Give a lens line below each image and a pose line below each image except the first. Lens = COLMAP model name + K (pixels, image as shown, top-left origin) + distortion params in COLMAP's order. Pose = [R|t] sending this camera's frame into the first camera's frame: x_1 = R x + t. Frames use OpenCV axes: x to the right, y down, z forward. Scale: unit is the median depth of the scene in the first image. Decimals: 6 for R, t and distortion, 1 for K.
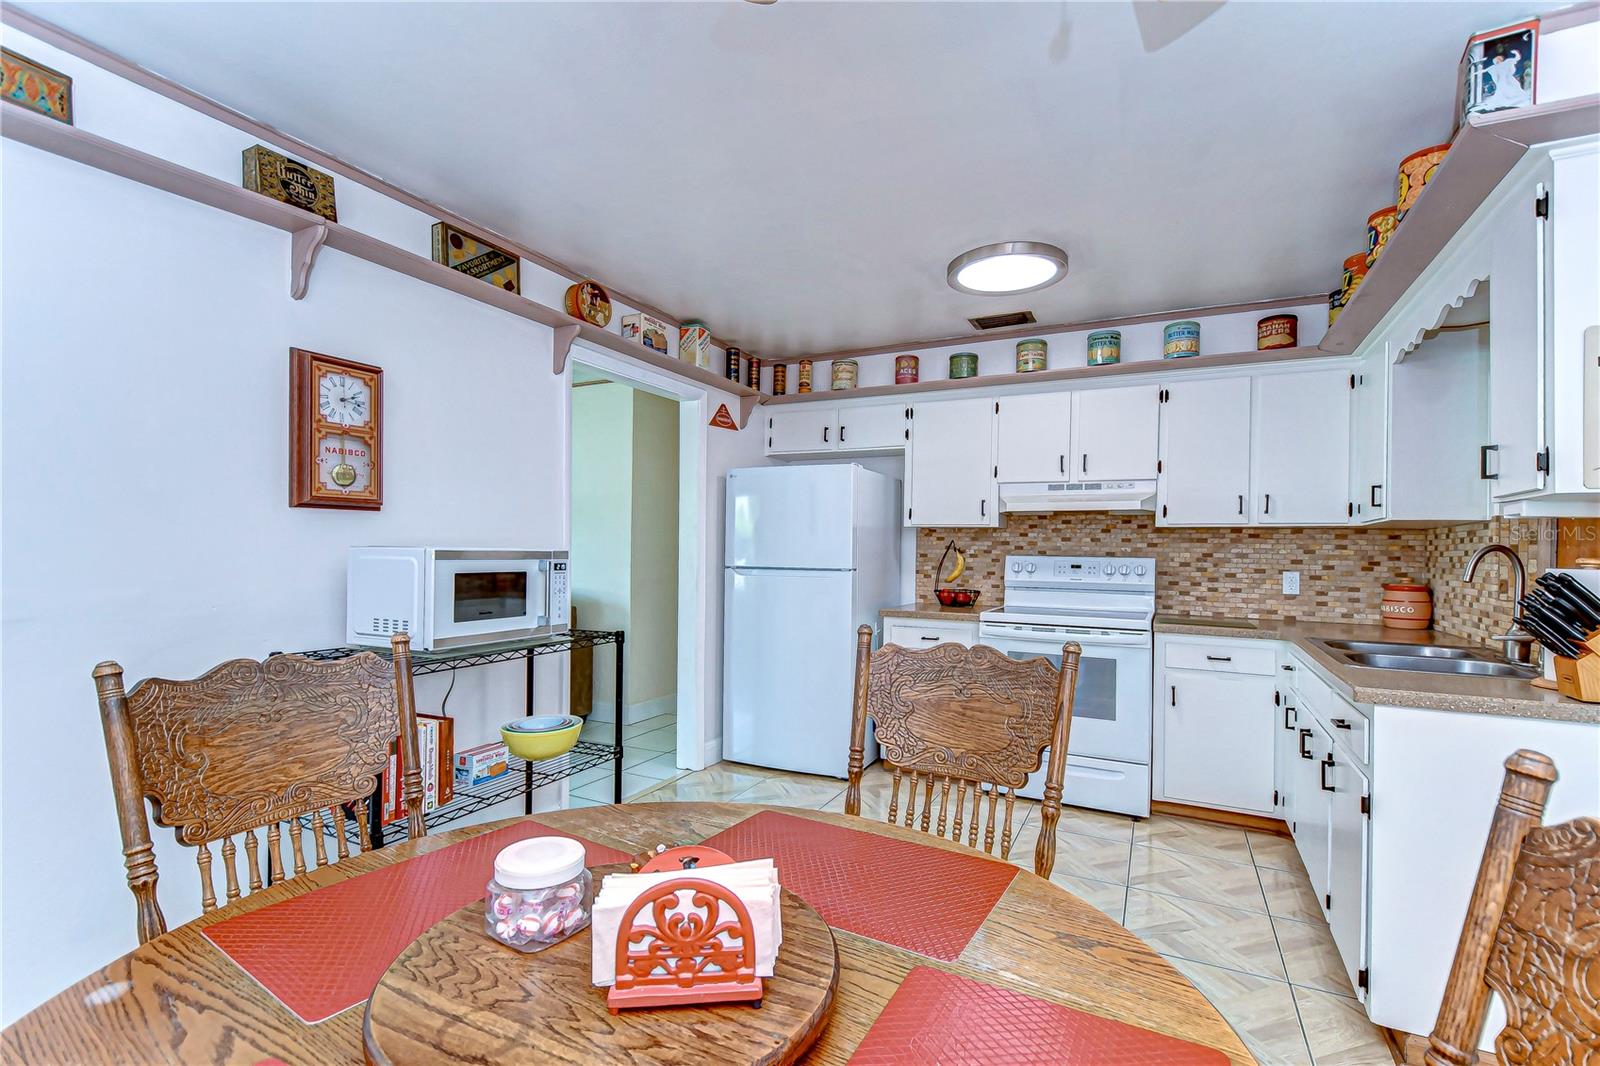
lens RADIAL K [[745.0, 0, 811.4], [0, 745.0, 552.6], [0, 0, 1]] dist [0.015474, -0.014924]
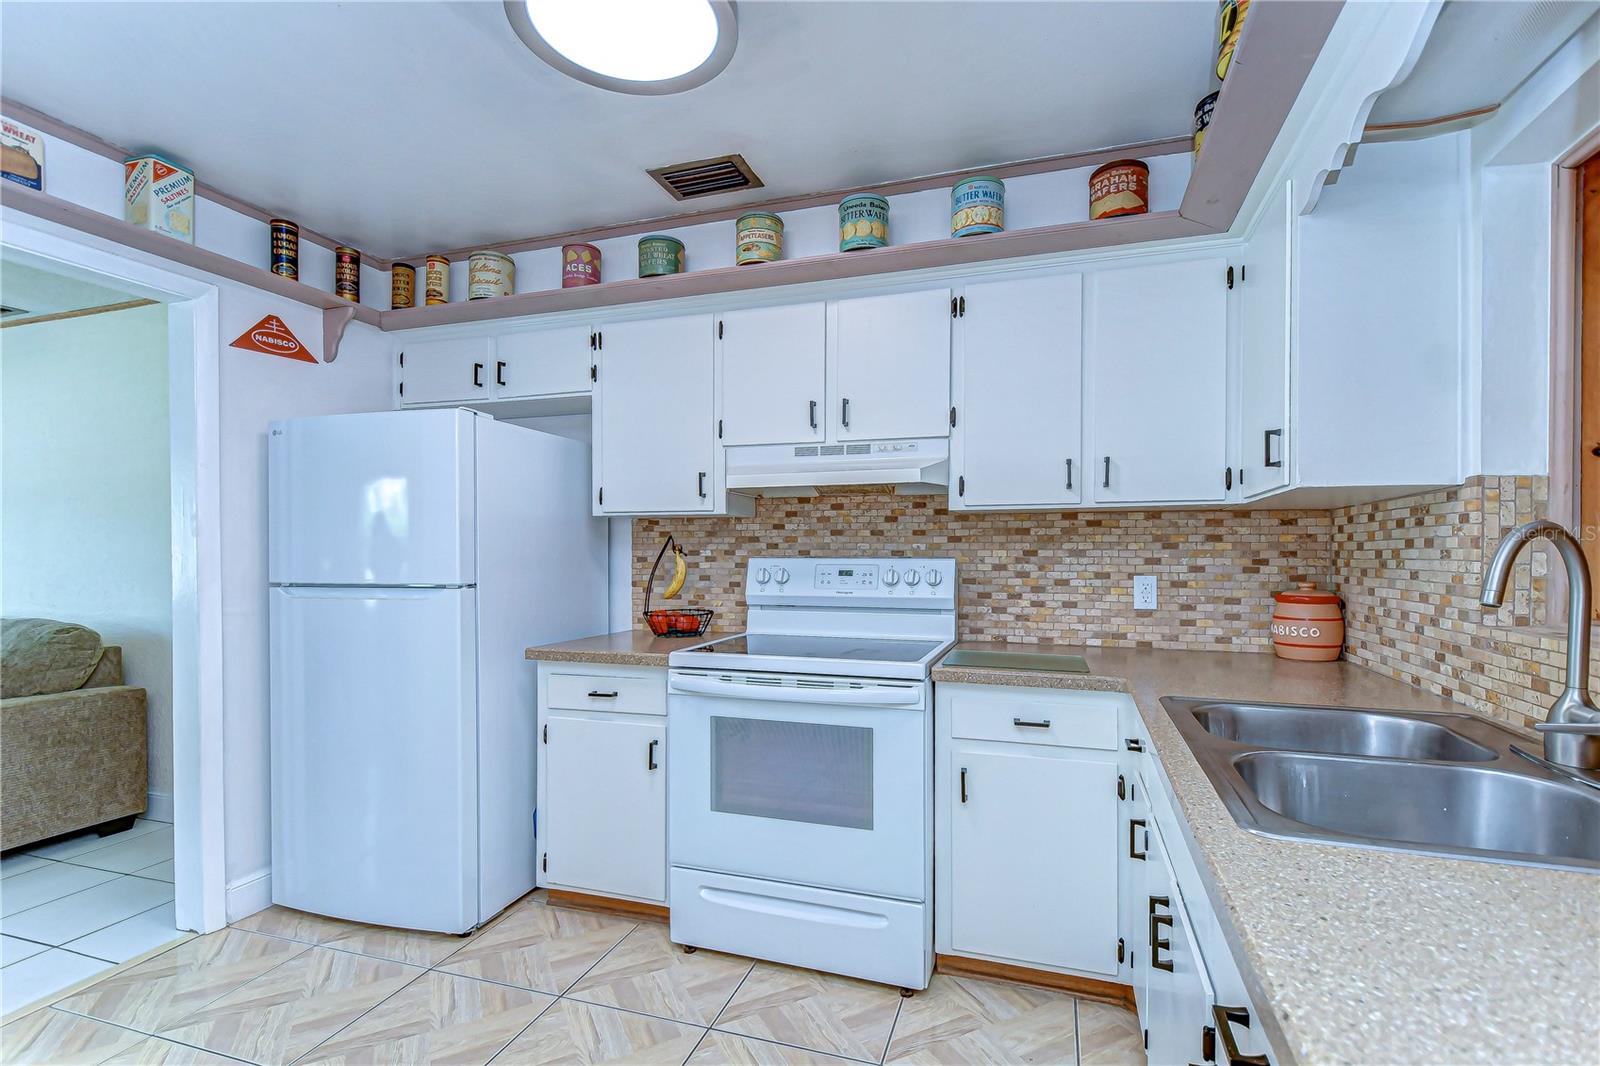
lens RADIAL K [[727.0, 0, 816.4], [0, 727.0, 563.7], [0, 0, 1]] dist [0.019162, -0.019215]
pose [[0.991551, -0.016668, 0.128641, 0.259814], [0.015098, 0.999799, 0.013167, 0.001547], [-0.128835, -0.011114, 0.991604, 0.381579]]
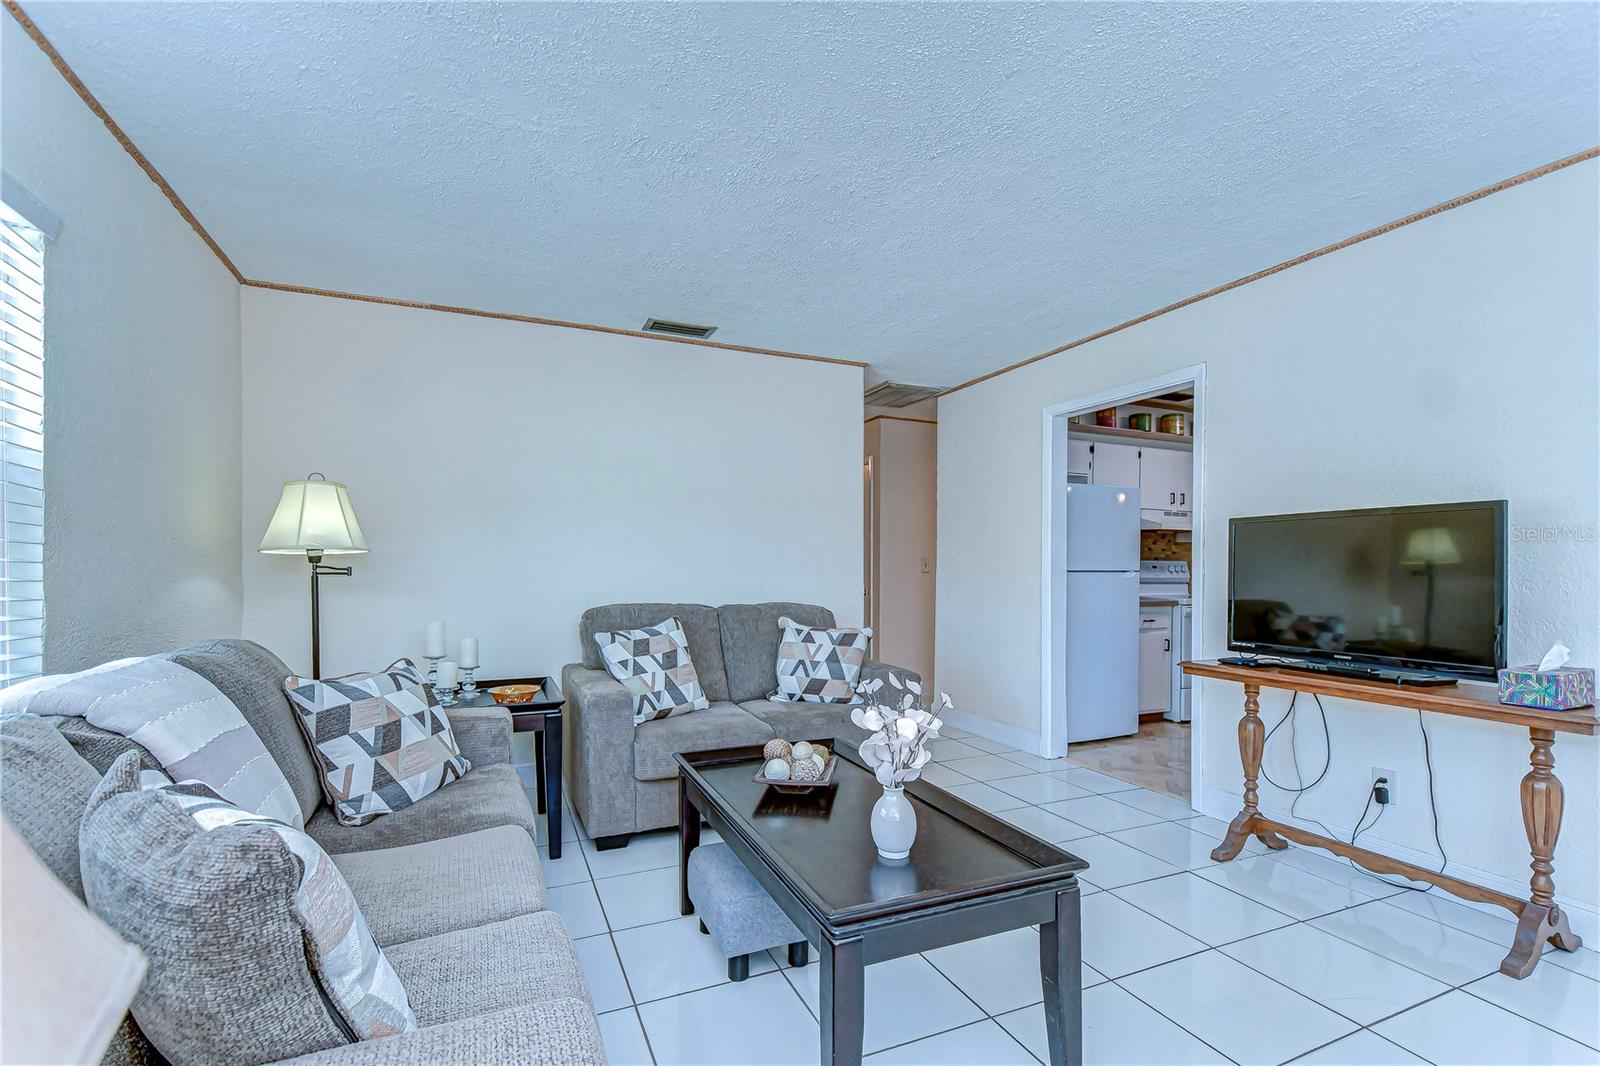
lens RADIAL K [[719.7, 0, 758.1], [0, 719.7, 561.2], [0, 0, 1]] dist [0.000207, -0.000652]
pose [[0.689339, -0.007740, 0.724397, -1.298762], [0.003461, 0.999967, 0.007390, -0.007097], [-0.724430, -0.002587, 0.689343, 0.618416]]
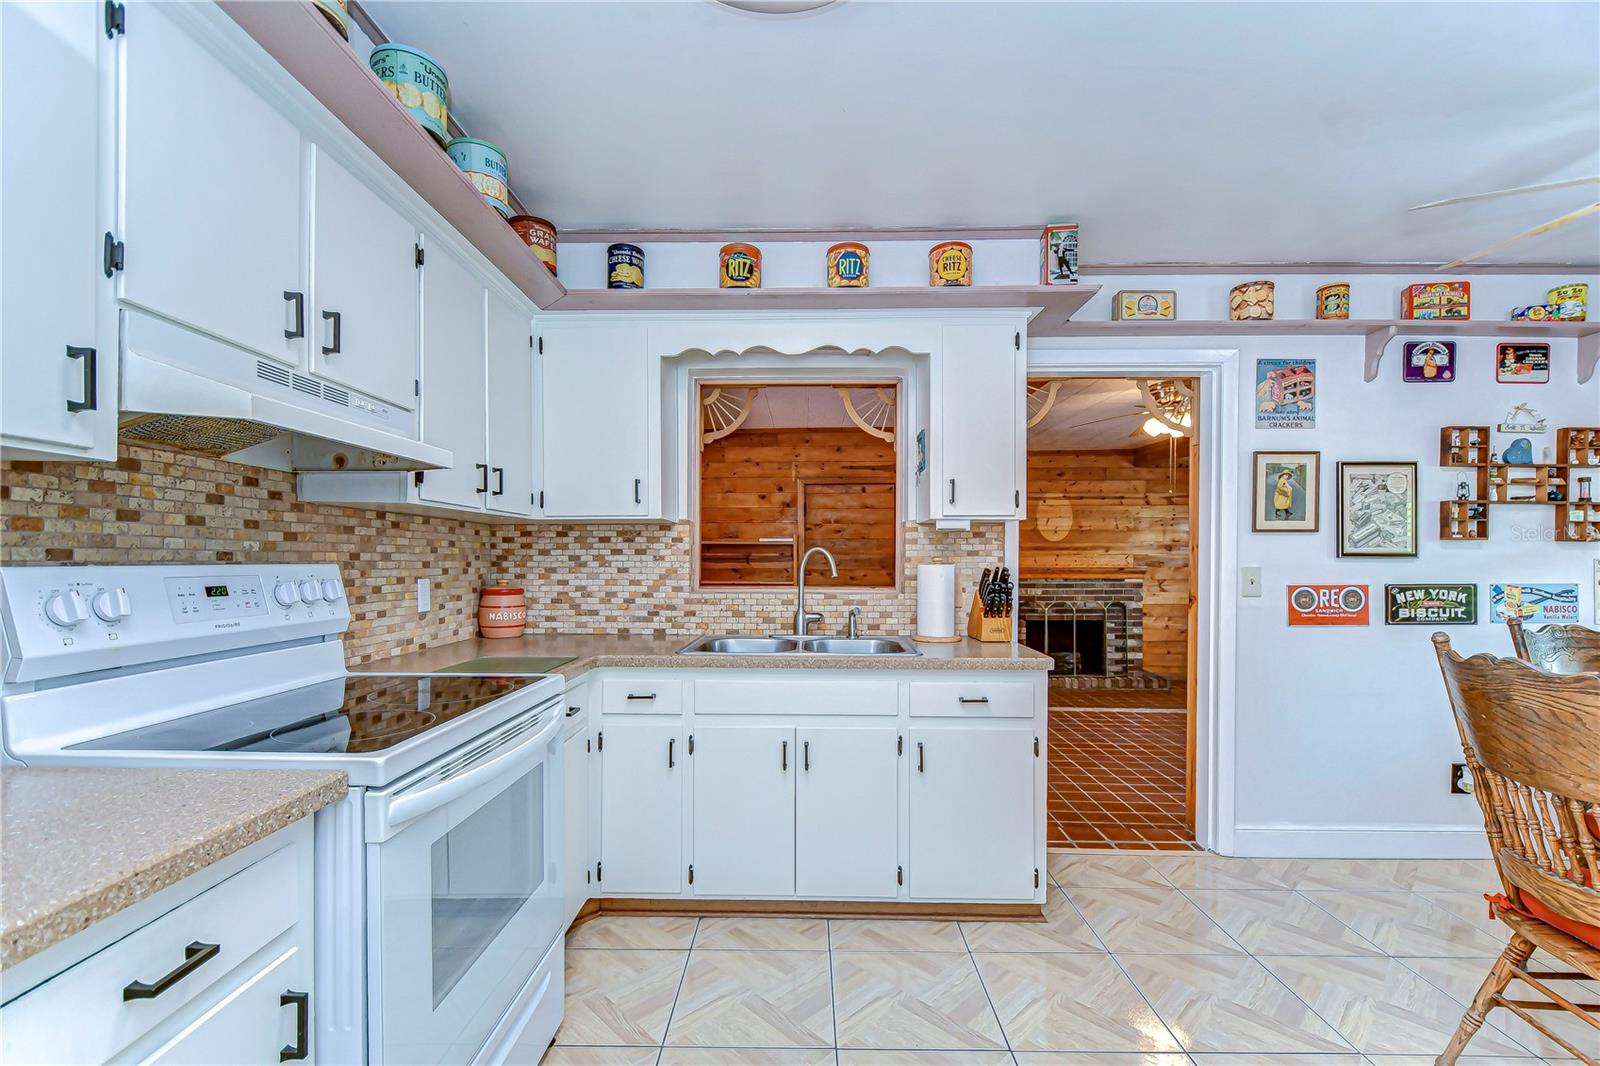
lens RADIAL K [[694.3, 0, 834.4], [0, 694.3, 569.8], [0, 0, 1]] dist [0.001277, -0.000889]
pose [[-0.437146, -0.030433, 0.898876, -0.098514], [-0.006531, 0.999508, 0.030664, -0.004941], [-0.899367, 0.007534, -0.437130, 0.924398]]
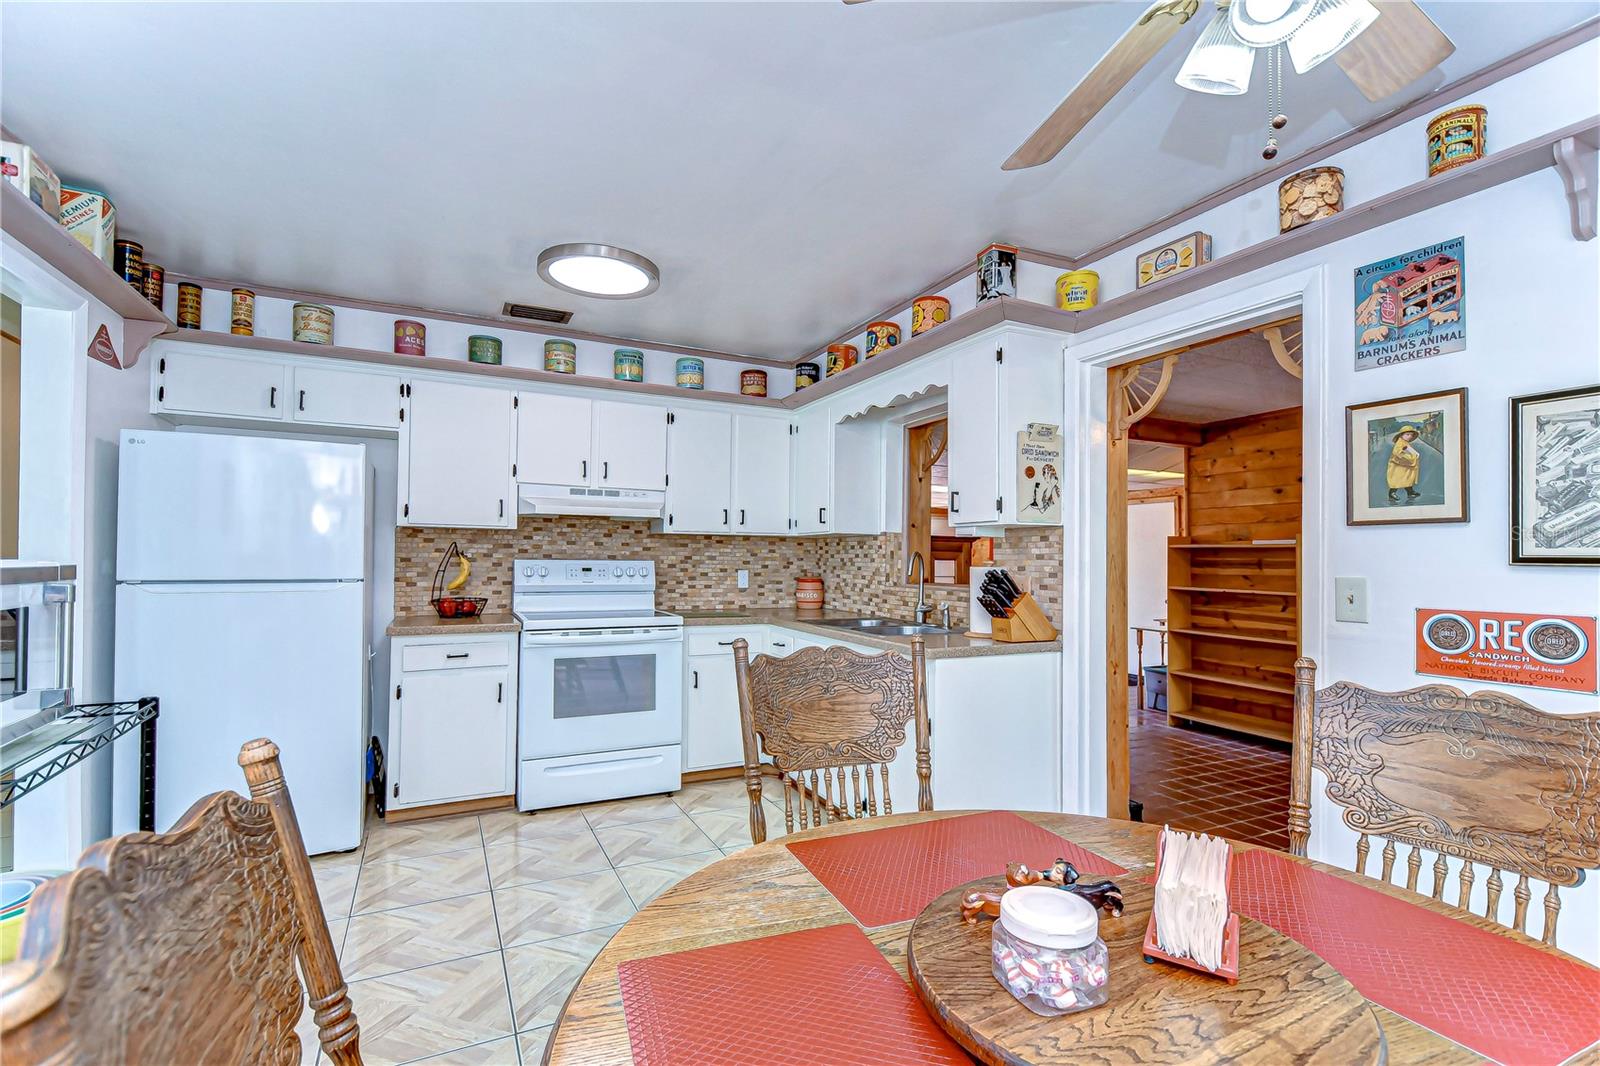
lens RADIAL K [[727.0, 0, 822.7], [0, 727.0, 555.3], [0, 0, 1]] dist [0.001796, -0.004875]
pose [[0.586796, -0.005314, 0.809717, -0.280380], [0.000230, 0.999980, 0.006396, -0.007838], [-0.809735, -0.003567, 0.586785, 0.158381]]
